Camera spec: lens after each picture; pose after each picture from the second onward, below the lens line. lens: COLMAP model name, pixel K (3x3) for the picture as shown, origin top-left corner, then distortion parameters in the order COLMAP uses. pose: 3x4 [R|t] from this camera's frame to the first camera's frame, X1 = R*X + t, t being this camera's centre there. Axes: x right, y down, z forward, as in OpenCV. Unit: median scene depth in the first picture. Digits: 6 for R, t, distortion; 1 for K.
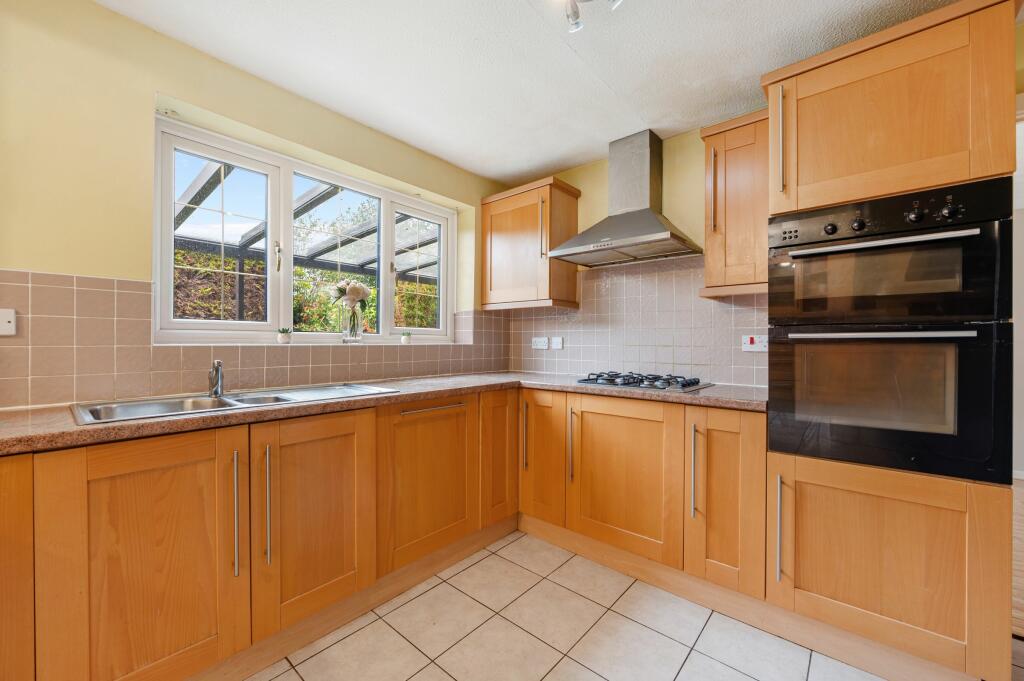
lens RADIAL K [[399.5, 0, 512.5], [0, 399.5, 340.2], [0, 0, 1]] dist [-0.000024, -0.000348]
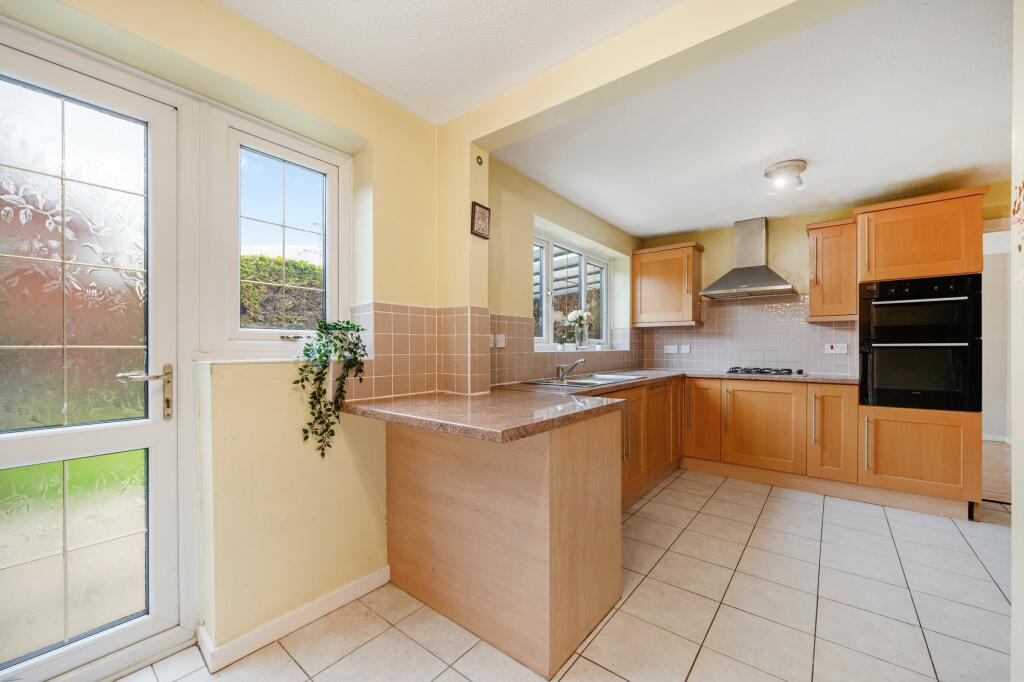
lens RADIAL K [[399.5, 0, 511.5], [0, 399.5, 347.8], [0, 0, 1]] dist [-0.000024, -0.000348]
pose [[0.999285, -0.006435, 0.037269, -0.720697], [0.006264, 0.999969, 0.004726, -0.010897], [-0.037298, -0.004489, 0.999294, -0.559581]]
